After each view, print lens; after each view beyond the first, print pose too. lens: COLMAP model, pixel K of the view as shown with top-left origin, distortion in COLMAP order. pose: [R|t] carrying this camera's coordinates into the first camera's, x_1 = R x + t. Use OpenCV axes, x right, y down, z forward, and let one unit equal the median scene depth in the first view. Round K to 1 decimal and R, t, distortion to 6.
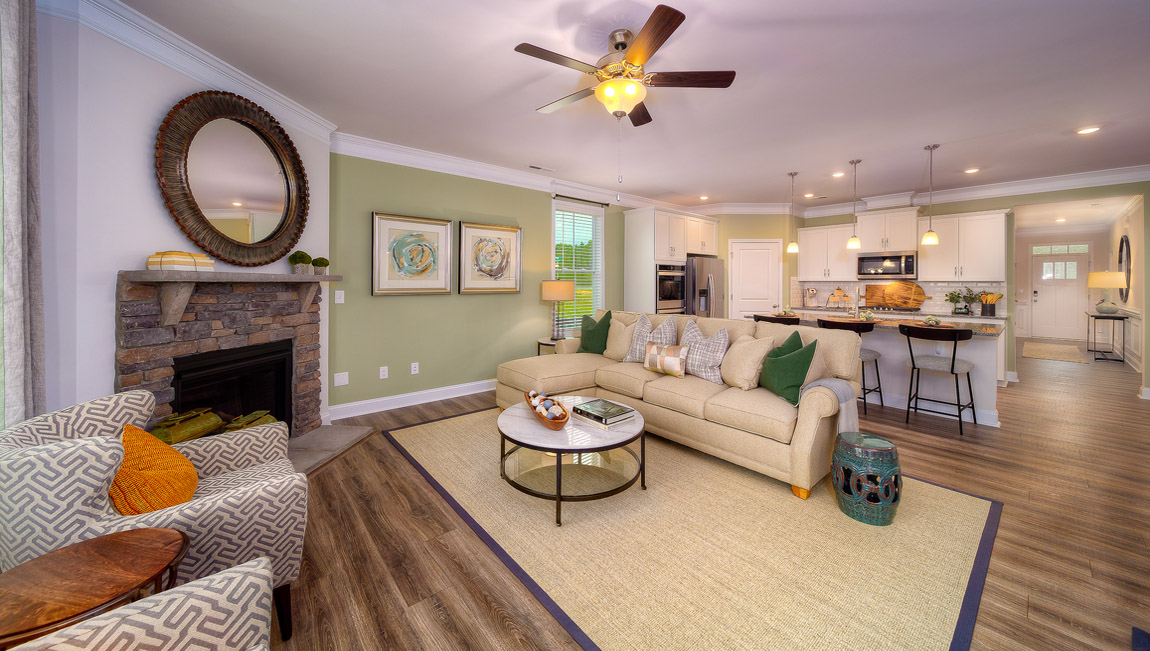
lens RADIAL K [[401.3, 0, 568.1], [0, 401.3, 281.1], [0, 0, 1]] dist [-0.008194, 0.000578]
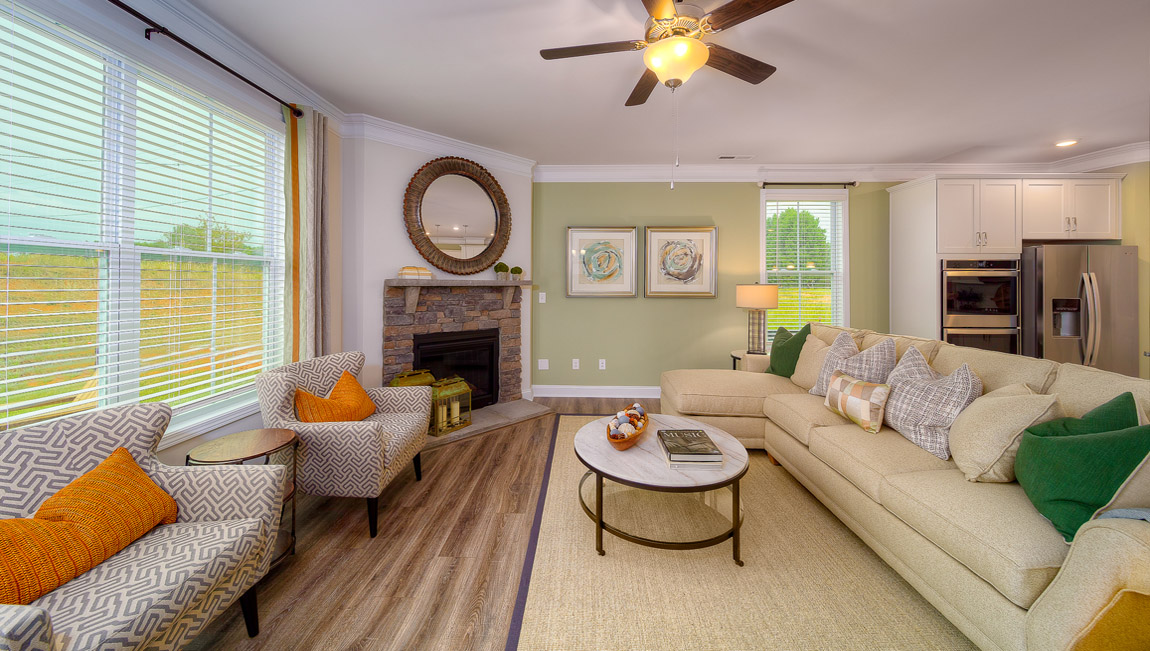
lens RADIAL K [[385.5, 0, 565.6], [0, 385.5, 281.9], [0, 0, 1]] dist [0.002620, -0.000508]
pose [[0.750205, -0.003552, -0.661196, 0.321546], [0.000439, 0.999988, -0.004874, -0.004229], [0.661206, 0.003366, 0.750197, 0.181018]]
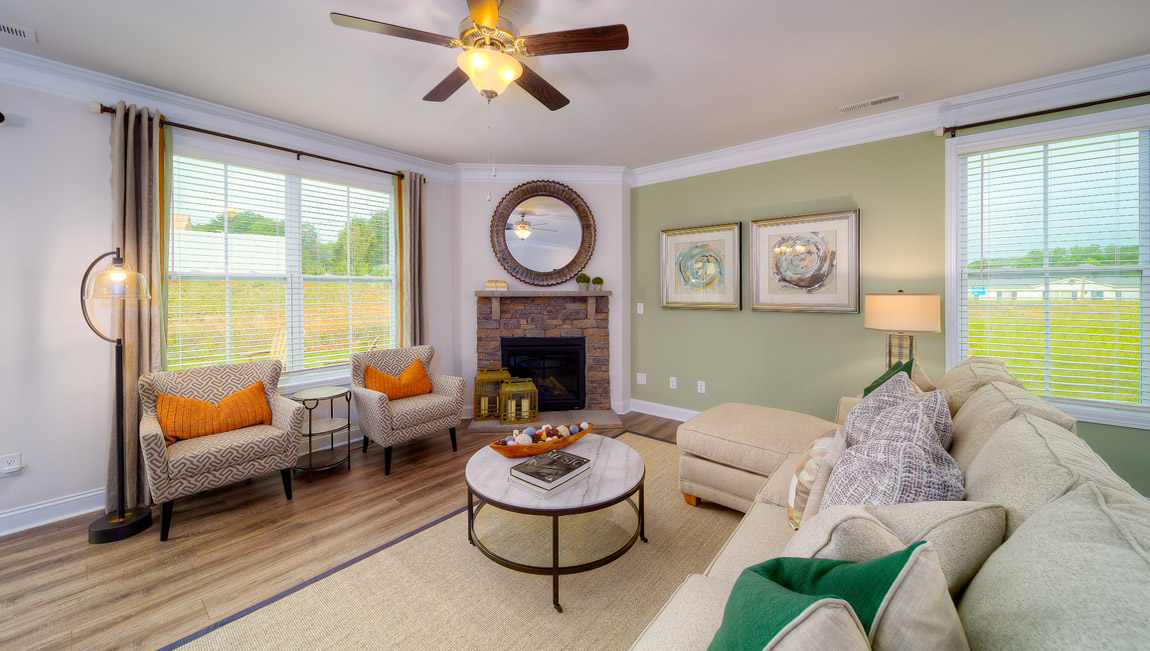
lens RADIAL K [[401.3, 0, 584.8], [0, 401.3, 296.0], [0, 0, 1]] dist [-0.008194, 0.000578]
pose [[0.188755, 0.002895, -0.982020, 0.657313], [0.007026, 0.999966, 0.004299, -0.004258], [0.981999, -0.007711, 0.188729, 0.727239]]
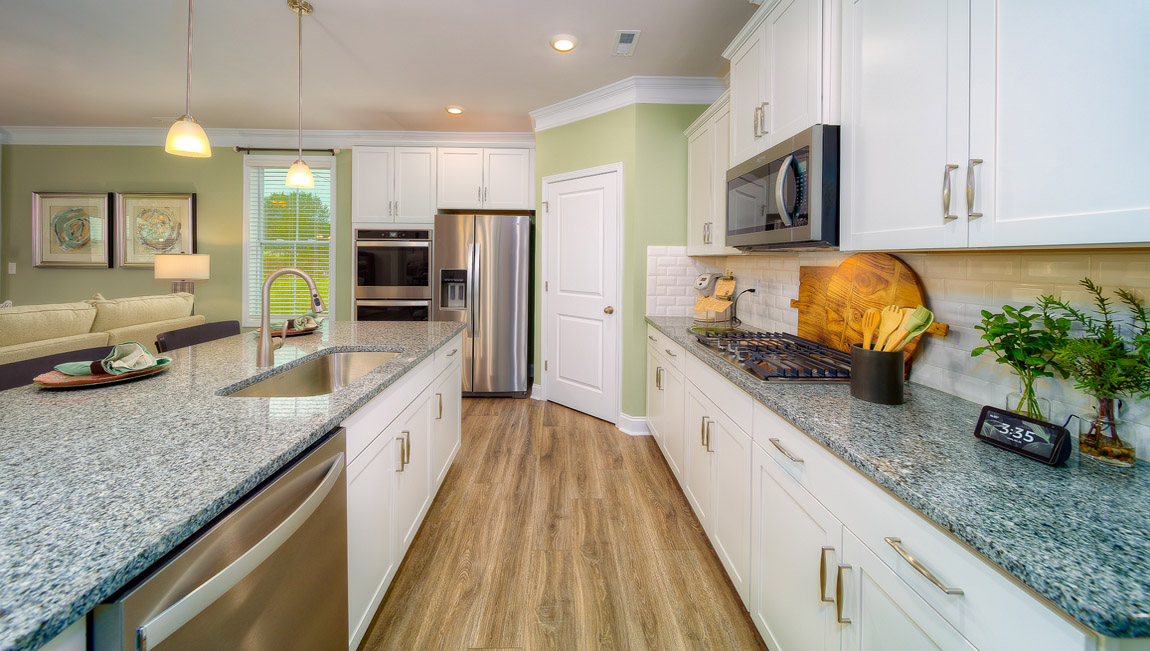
lens RADIAL K [[401.3, 0, 570.5], [0, 401.3, 262.1], [0, 0, 1]] dist [-0.008194, 0.000578]
pose [[0.778991, 0.007880, -0.626986, 1.667451], [-0.004408, 0.999965, 0.007092, 0.008901], [0.627020, -0.002761, 0.778998, 1.321351]]
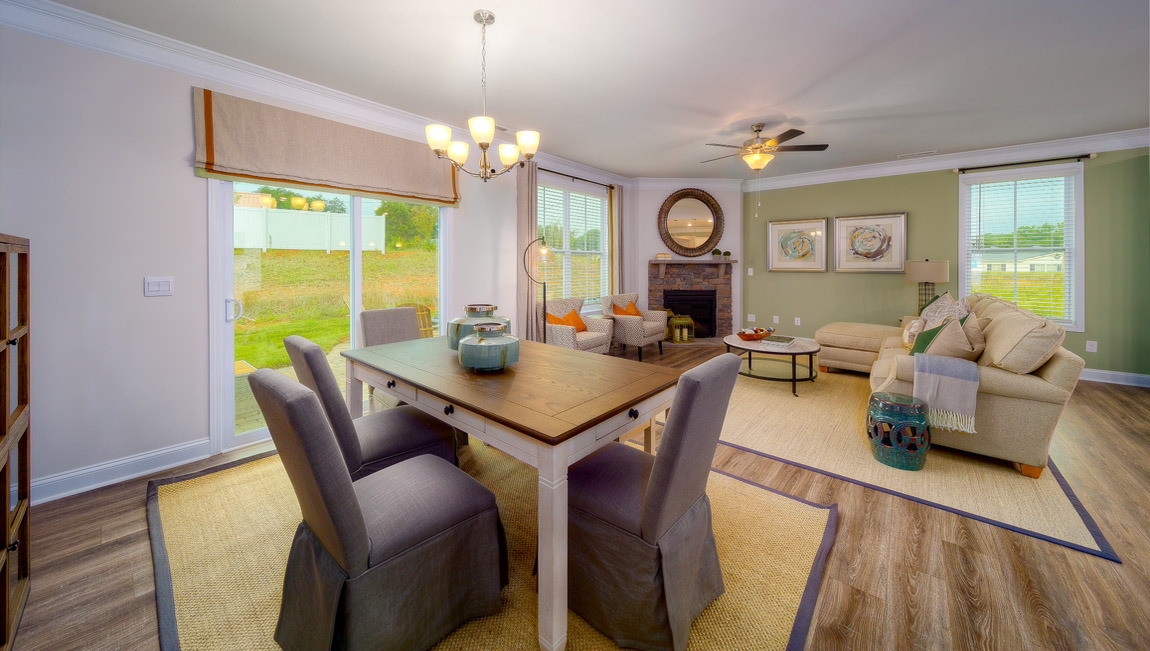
lens RADIAL K [[401.3, 0, 566.9], [0, 401.3, 267.3], [0, 0, 1]] dist [-0.008194, 0.000578]
pose [[0.172342, 0.002228, -0.985035, 1.235732], [0.003593, 0.999989, 0.002890, 0.013216], [0.985031, -0.004037, 0.172332, -0.135022]]
